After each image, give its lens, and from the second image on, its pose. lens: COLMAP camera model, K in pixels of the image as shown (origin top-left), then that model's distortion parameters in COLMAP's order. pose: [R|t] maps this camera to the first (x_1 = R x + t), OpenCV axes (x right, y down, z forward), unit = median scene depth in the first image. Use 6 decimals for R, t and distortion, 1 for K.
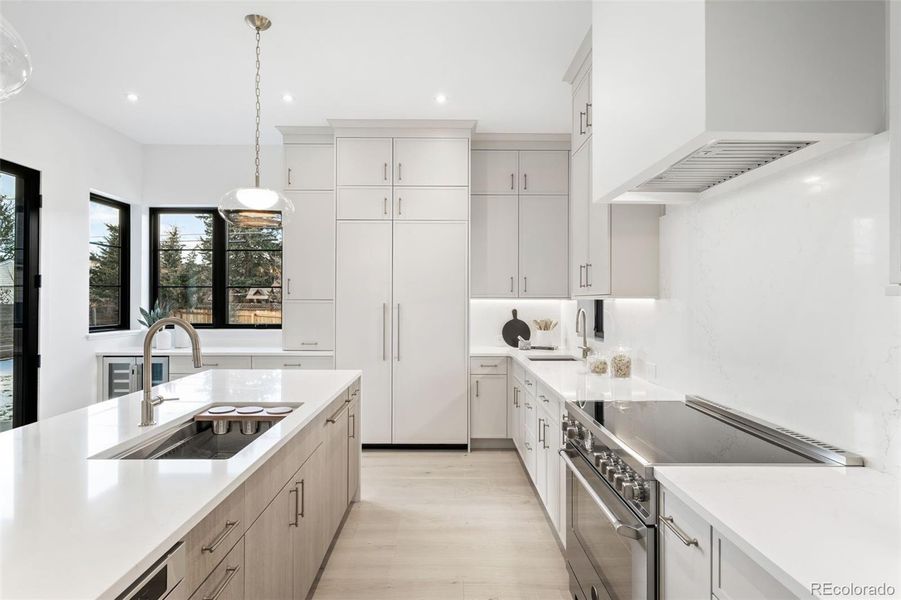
lens RADIAL K [[468.9, 0, 445.2], [0, 468.9, 297.0], [0, 0, 1]] dist [-0.000401, -0.000083]
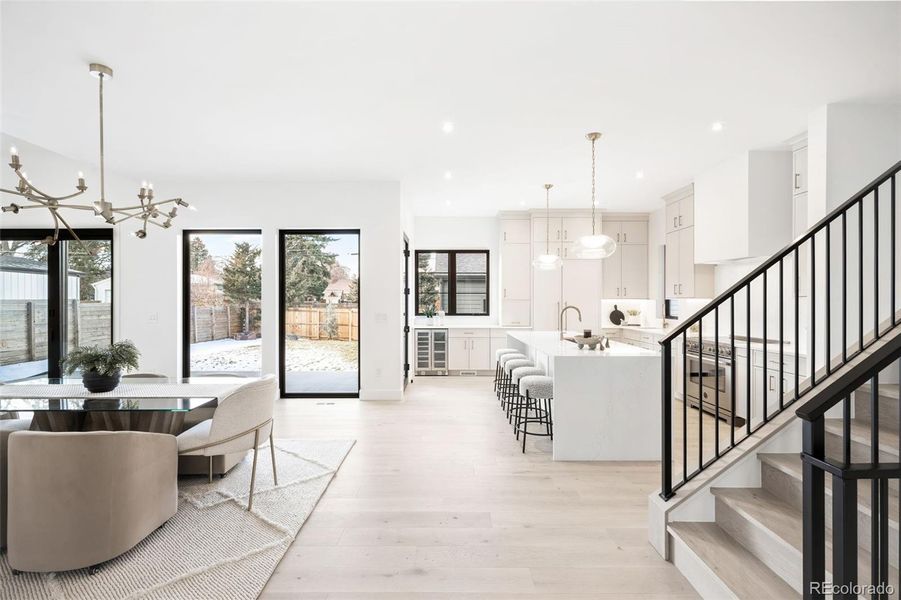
lens RADIAL K [[417.8, 0, 443.7], [0, 417.8, 300.3], [0, 0, 1]] dist [-0.004047, -0.000385]
pose [[0.999917, -0.002979, -0.012540, -0.545375], [0.003070, 0.999969, 0.007260, -0.006290], [0.012518, -0.007298, 0.999895, -0.705354]]
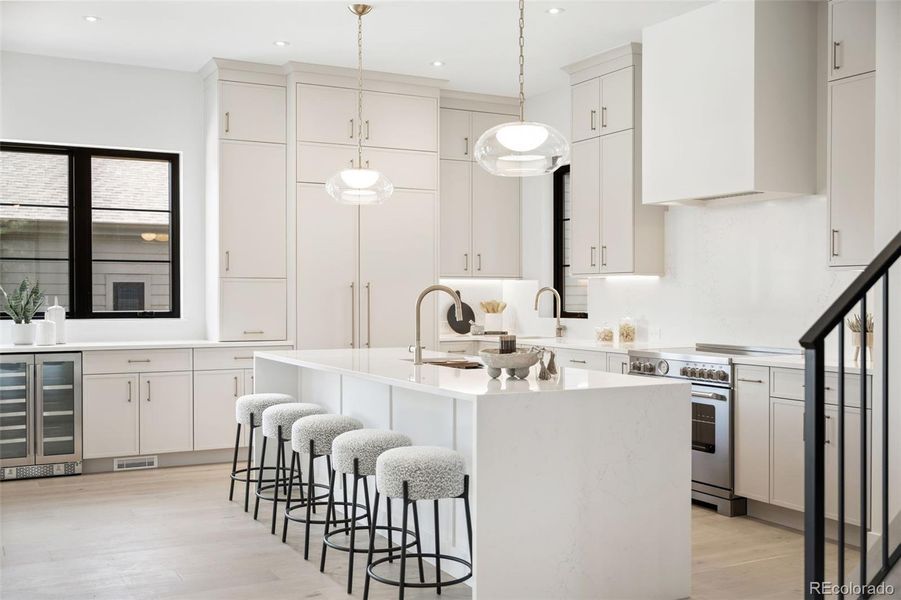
lens RADIAL K [[947.0, 0, 451.8], [0, 947.0, 303.9], [0, 0, 1]] dist [0.002369, 0.000000]
pose [[0.886484, -0.008344, 0.462683, -0.714735], [-0.001466, 0.999782, 0.020840, 0.015474], [-0.462756, -0.019153, 0.886279, -0.581236]]
